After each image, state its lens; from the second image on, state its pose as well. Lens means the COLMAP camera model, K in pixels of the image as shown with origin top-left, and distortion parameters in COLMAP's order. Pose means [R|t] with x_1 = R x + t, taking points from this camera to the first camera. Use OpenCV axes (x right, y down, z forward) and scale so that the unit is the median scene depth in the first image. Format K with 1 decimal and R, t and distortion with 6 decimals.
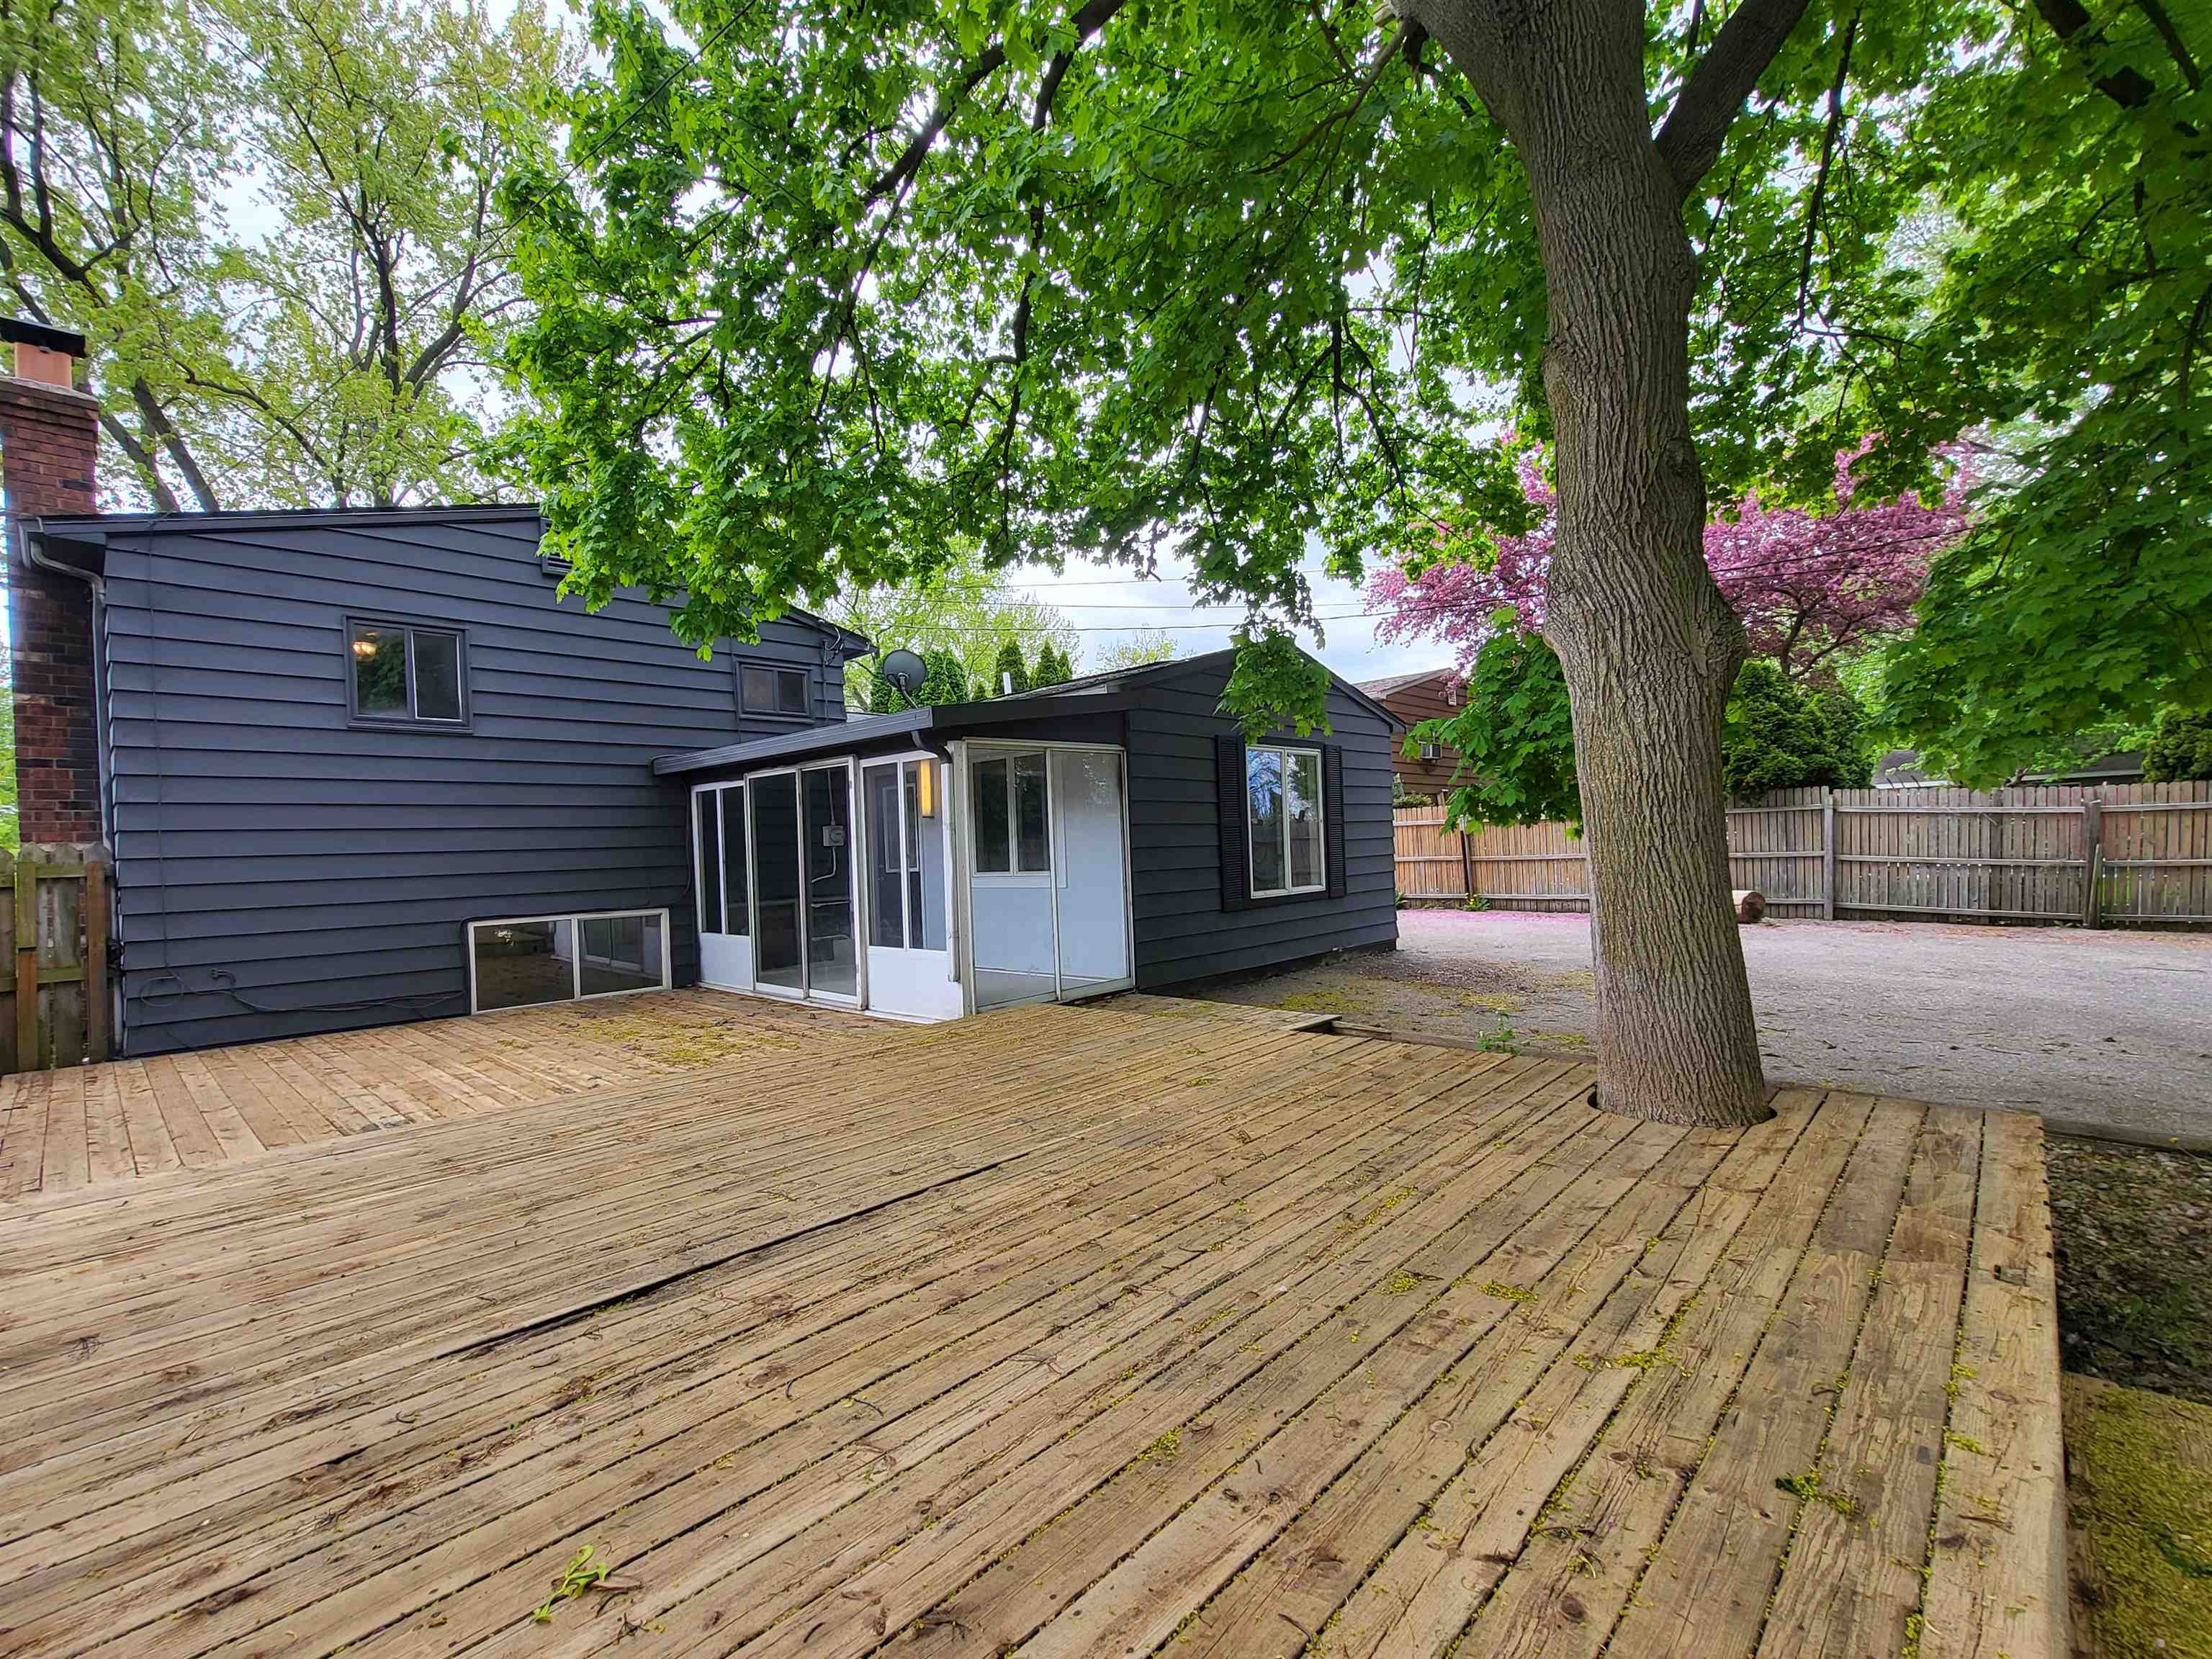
lens RADIAL K [[880.8, 0, 1112.6], [0, 880.8, 832.0], [0, 0, 1]] dist [0.000933, -0.002662]
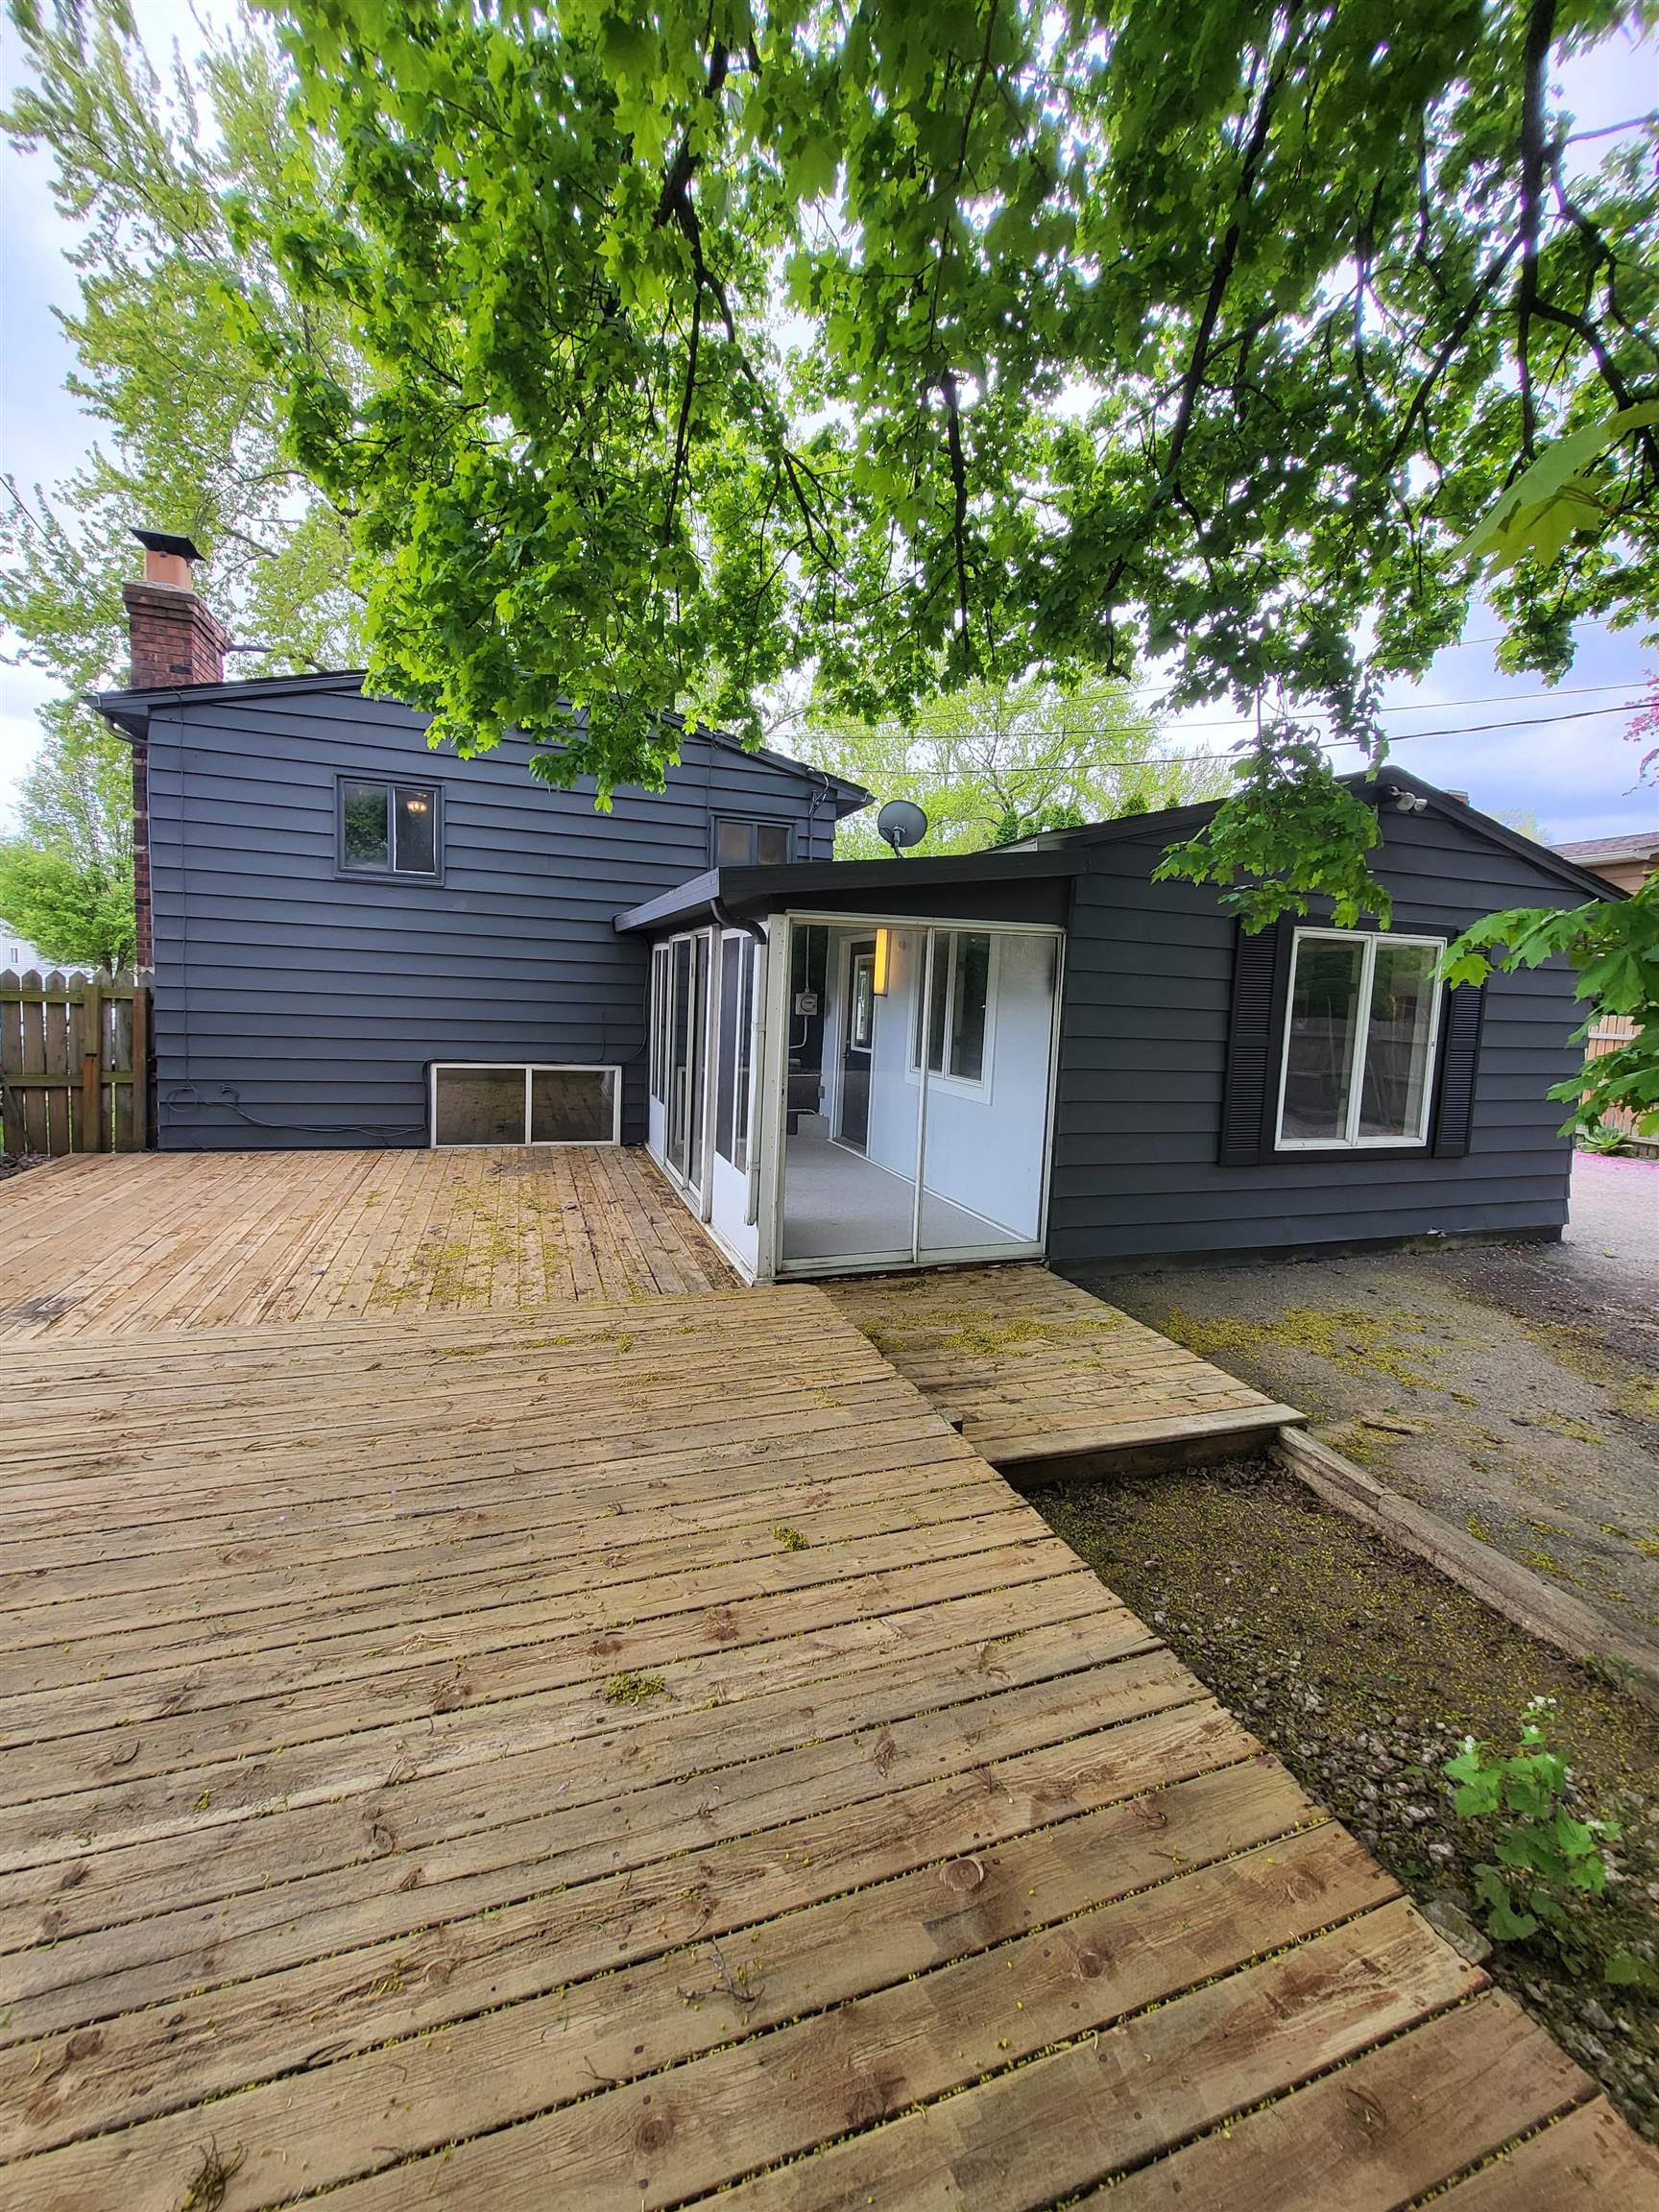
lens RADIAL K [[880.8, 0, 774.0], [0, 880.8, 1064.9], [0, 0, 1]] dist [0.000933, -0.002662]
pose [[0.888313, 0.113461, -0.445001, 0.129953], [-0.076137, 0.991975, 0.100936, -0.038723], [0.452883, -0.055782, 0.889823, 0.243348]]
